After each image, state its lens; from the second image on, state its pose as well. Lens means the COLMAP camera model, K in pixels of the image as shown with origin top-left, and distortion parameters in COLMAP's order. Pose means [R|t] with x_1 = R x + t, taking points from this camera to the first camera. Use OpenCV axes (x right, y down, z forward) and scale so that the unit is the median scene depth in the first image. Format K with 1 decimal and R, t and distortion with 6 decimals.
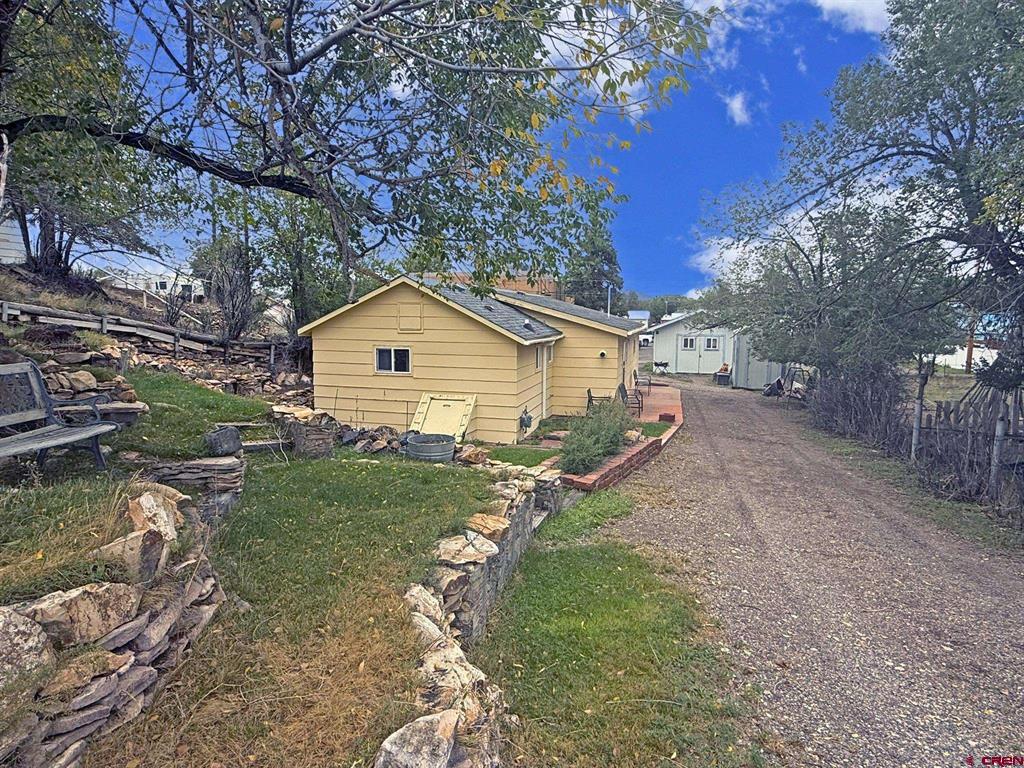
lens RADIAL K [[615.1, 0, 512.0], [0, 615.1, 384.0], [0, 0, 1]] dist [0.000155, 0.000018]
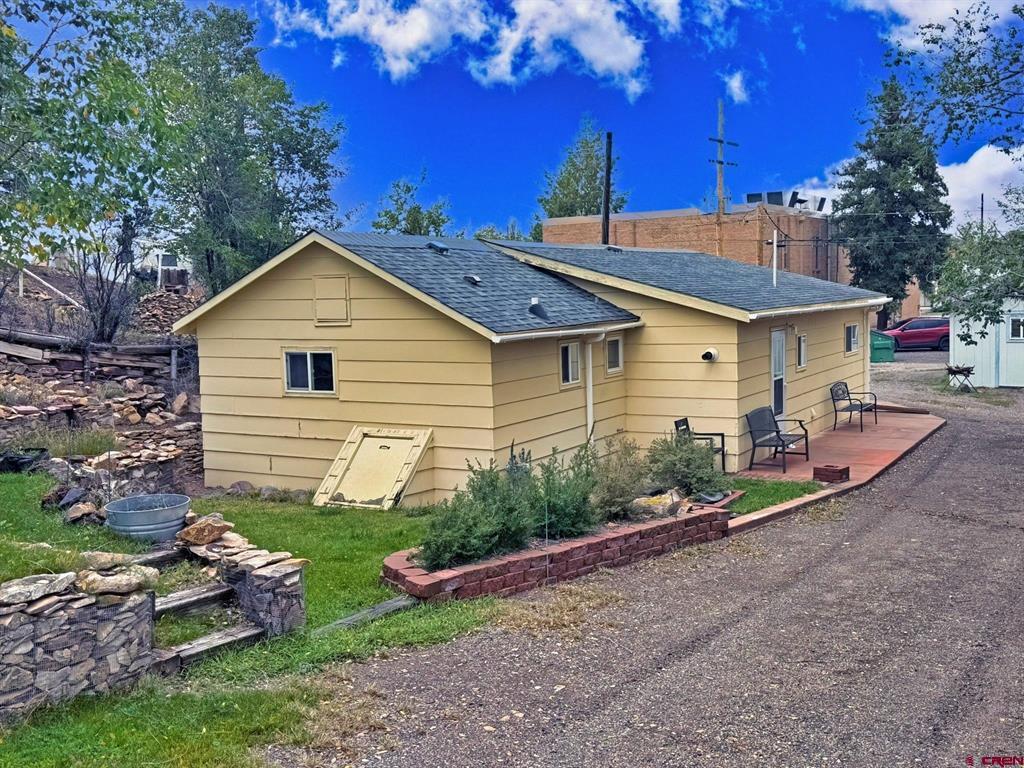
lens RADIAL K [[1076.7, 0, 508.9], [0, 1076.7, 380.0], [0, 0, 1]] dist [0.195733, -0.389972]
pose [[0.965146, -0.010000, -0.261522, 0.273599], [0.003027, 0.999629, -0.027052, -0.000942], [0.261695, 0.025318, 0.964818, 0.024122]]
